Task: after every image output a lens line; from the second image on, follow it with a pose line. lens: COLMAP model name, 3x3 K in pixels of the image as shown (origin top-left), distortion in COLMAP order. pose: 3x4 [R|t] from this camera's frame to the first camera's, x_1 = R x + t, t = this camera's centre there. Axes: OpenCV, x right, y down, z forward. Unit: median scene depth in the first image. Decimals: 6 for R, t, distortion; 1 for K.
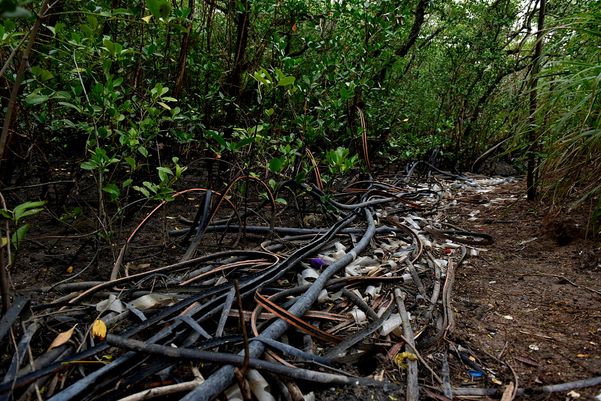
lens RADIAL K [[403.6, 0, 300.5], [0, 403.6, 200.5], [0, 0, 1]] dist [0.000438, -0.000876]
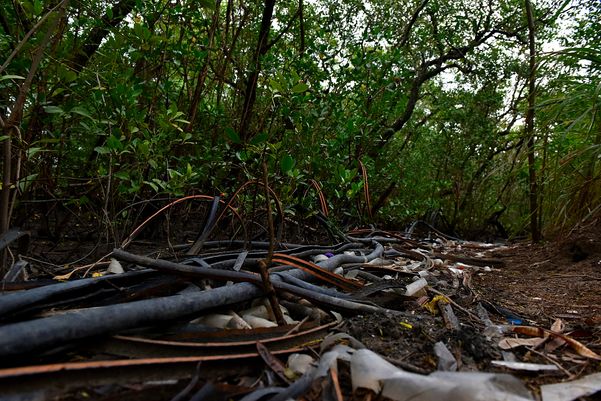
lens RADIAL K [[403.6, 0, 300.5], [0, 403.6, 200.5], [0, 0, 1]] dist [0.000438, -0.000876]
pose [[0.999266, 0.036446, 0.011836, -0.028479], [-0.033023, 0.975732, -0.216465, 0.160386], [-0.019438, 0.215915, 0.976219, 0.027863]]
